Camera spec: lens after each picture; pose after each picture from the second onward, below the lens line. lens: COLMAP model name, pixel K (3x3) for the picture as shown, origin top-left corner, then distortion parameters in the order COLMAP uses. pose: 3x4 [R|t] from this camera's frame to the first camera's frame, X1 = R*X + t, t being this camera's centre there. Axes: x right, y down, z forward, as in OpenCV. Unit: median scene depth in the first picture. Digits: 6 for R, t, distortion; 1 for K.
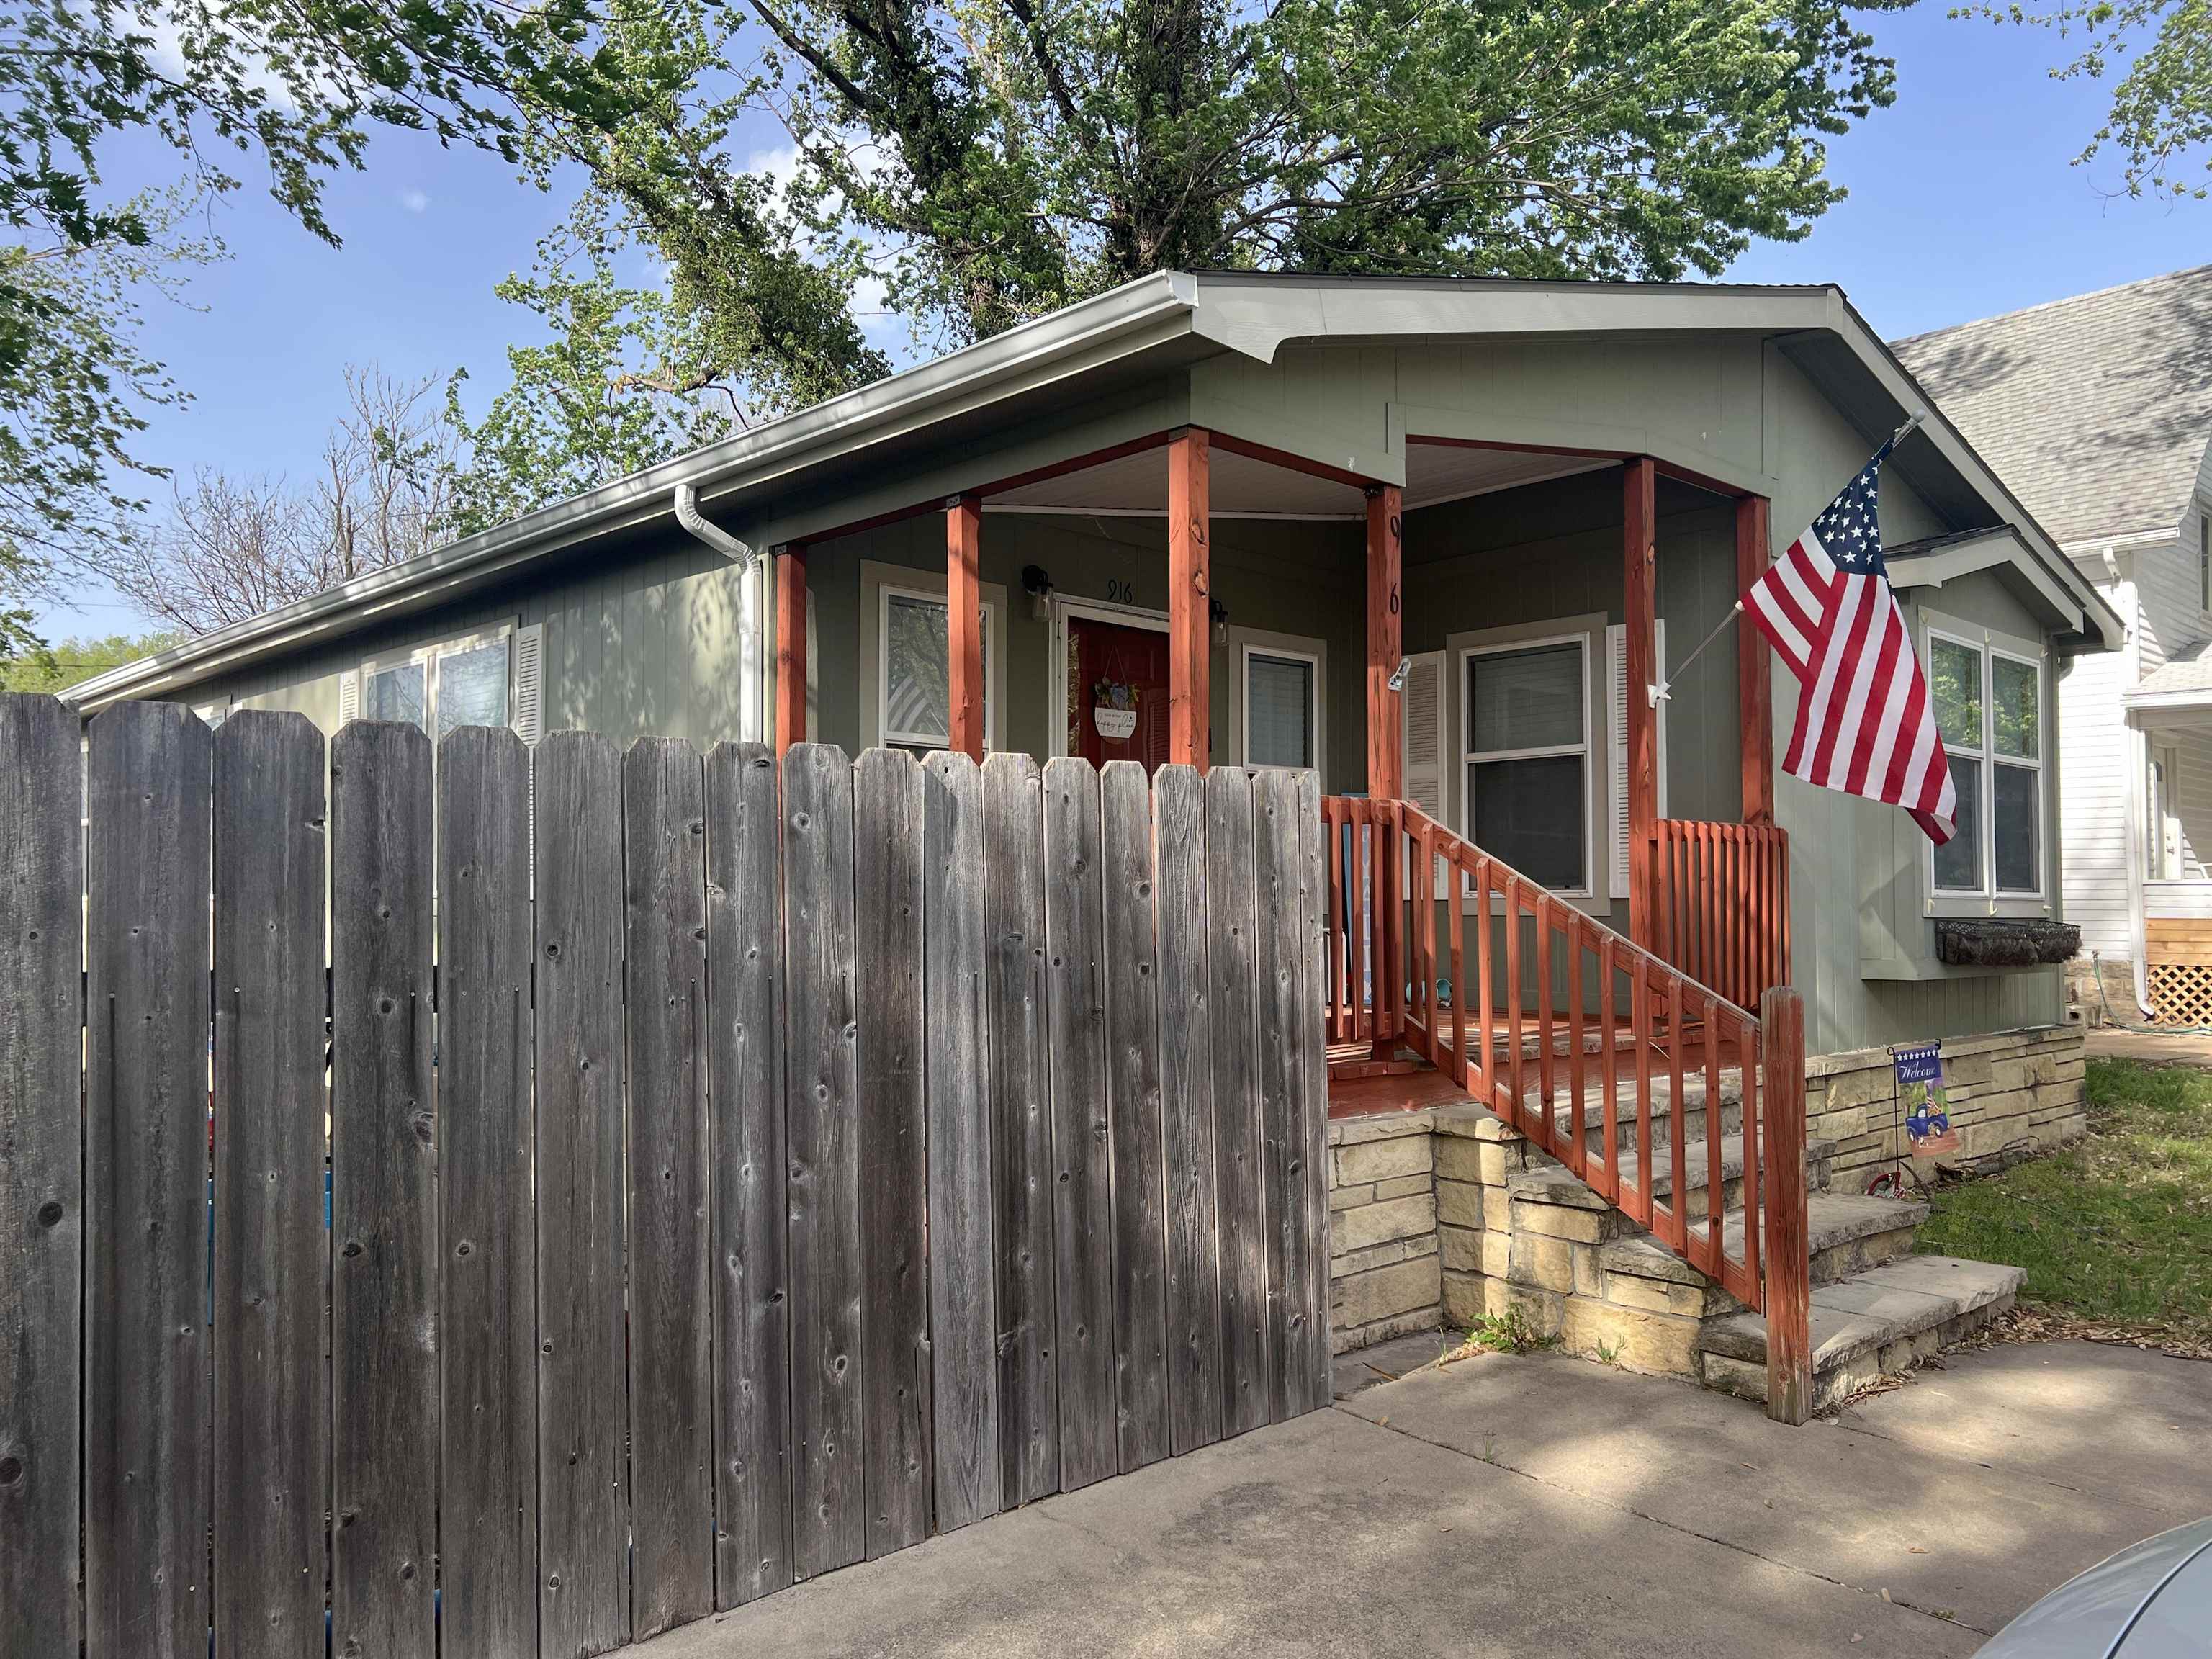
lens RADIAL K [[1656.0, 0, 1116.7], [0, 1656.0, 827.7], [0, 0, 1]] dist [0.034375, -0.035693]
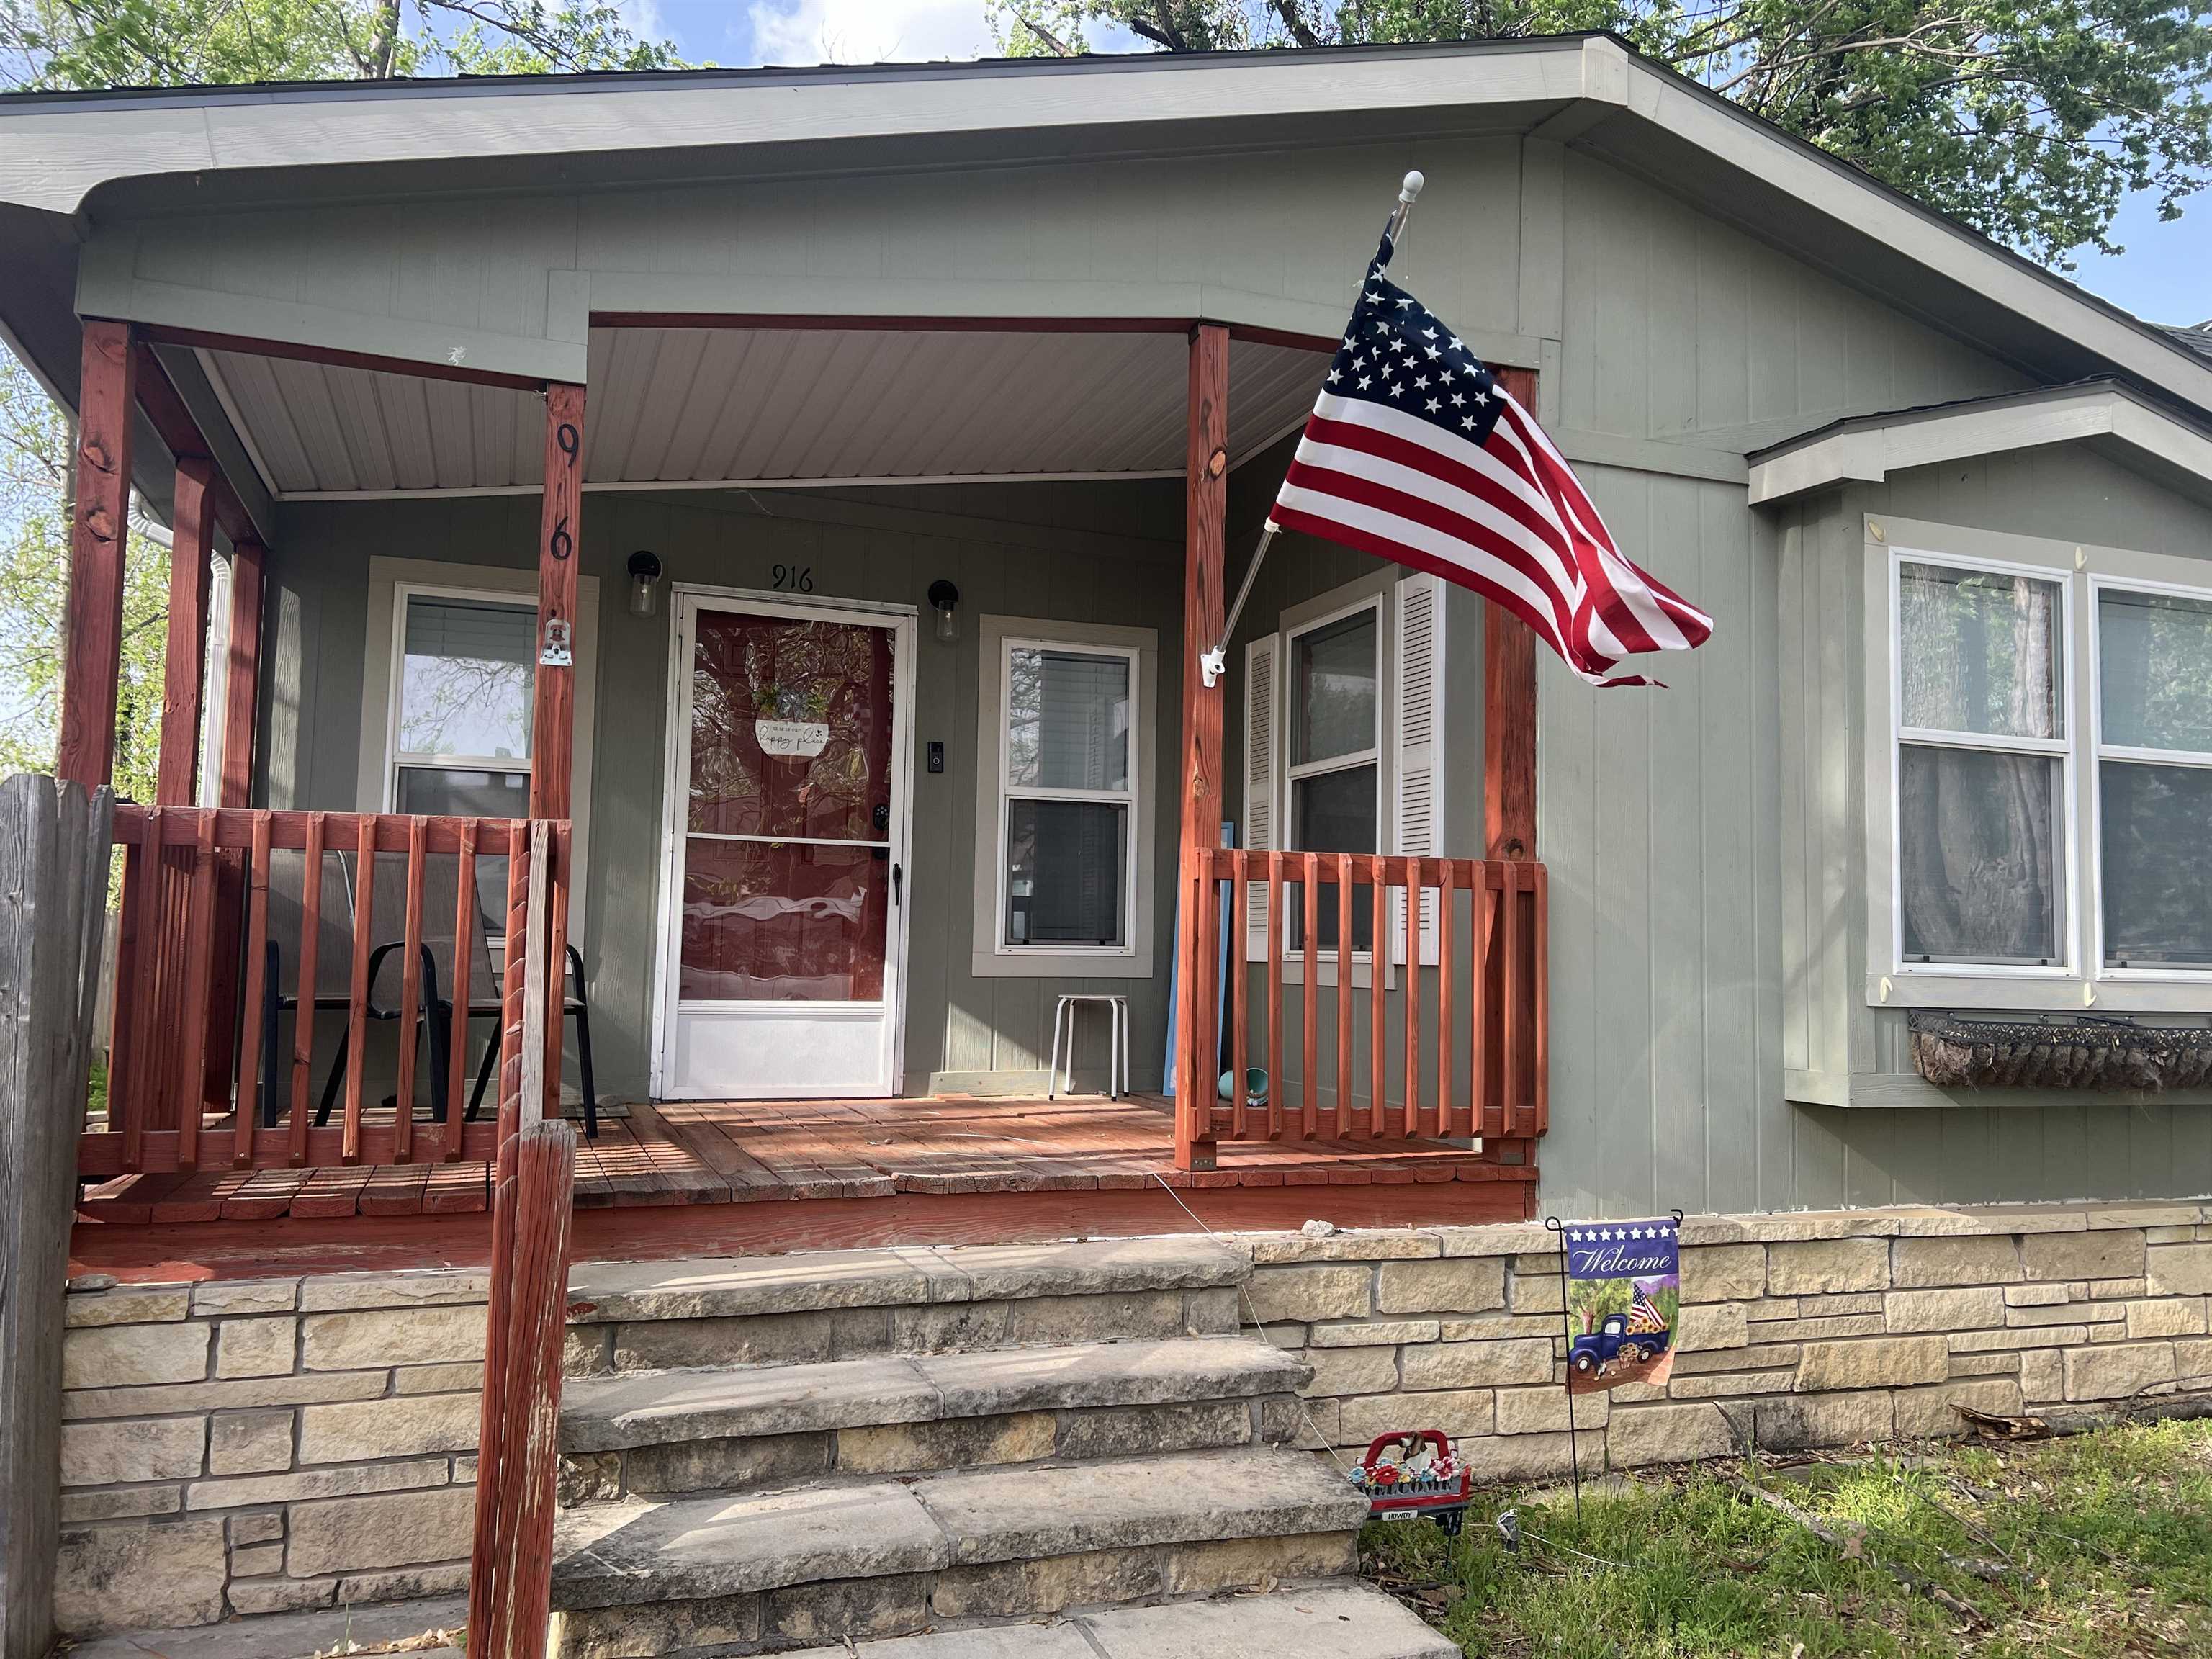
lens RADIAL K [[1652.5, 0, 1113.6], [0, 1652.5, 823.5], [0, 0, 1]] dist [0.066785, -0.085450]
pose [[0.917994, -0.012498, -0.396398, 0.474145], [-0.000457, 0.999469, -0.032572, 0.005474], [0.396594, 0.030082, 0.917501, 0.310866]]
